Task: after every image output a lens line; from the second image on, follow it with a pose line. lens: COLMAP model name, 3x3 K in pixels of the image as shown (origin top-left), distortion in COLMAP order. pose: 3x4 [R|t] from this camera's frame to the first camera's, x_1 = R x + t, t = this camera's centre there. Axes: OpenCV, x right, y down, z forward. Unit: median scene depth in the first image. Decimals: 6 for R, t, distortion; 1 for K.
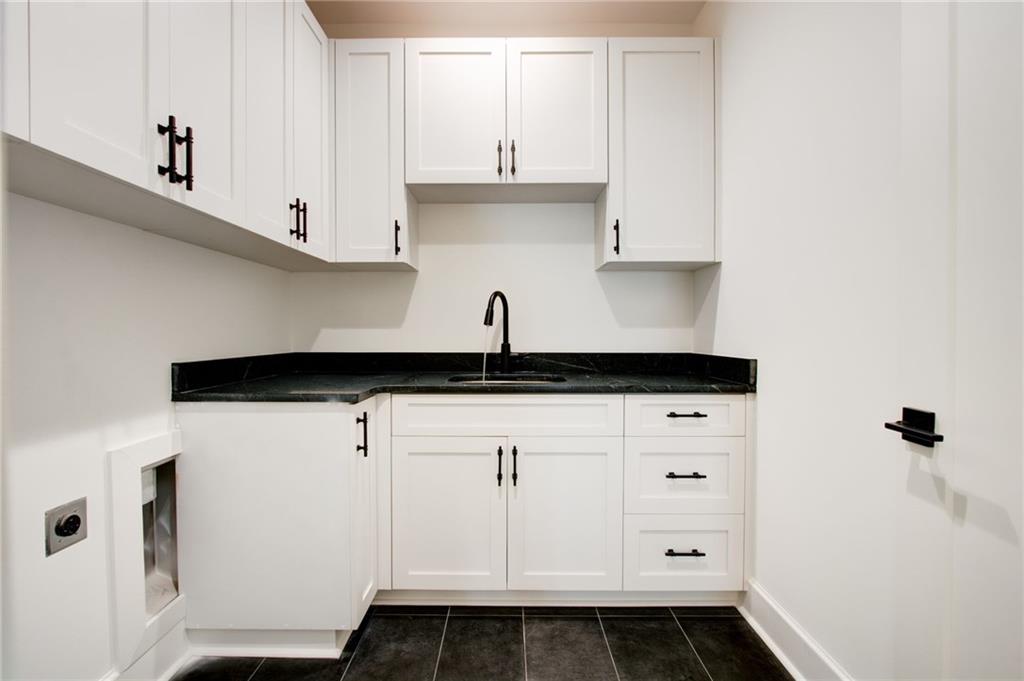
lens RADIAL K [[465.7, 0, 490.8], [0, 465.7, 341.1], [0, 0, 1]] dist [-0.012903, 0.000469]
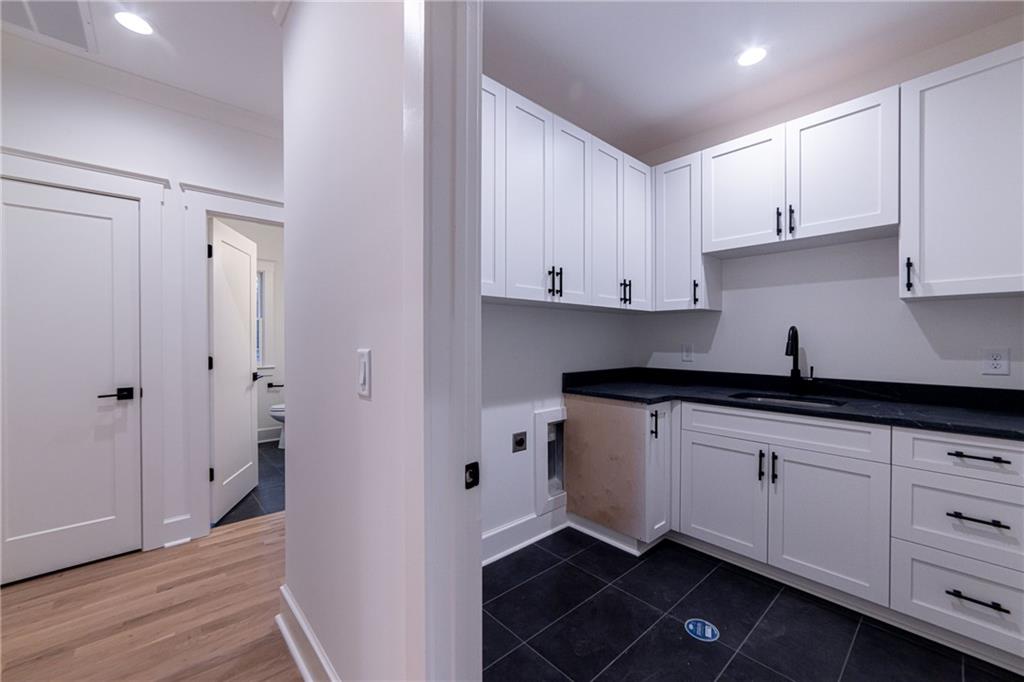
lens RADIAL K [[410.5, 0, 512.0], [0, 410.5, 341.0], [0, 0, 1]] dist [0.000487, 0.000201]
pose [[0.680226, 0.005177, -0.732984, 0.385839], [-0.012673, 0.999909, -0.004698, -0.067687], [0.732893, 0.012485, 0.680230, -0.303025]]
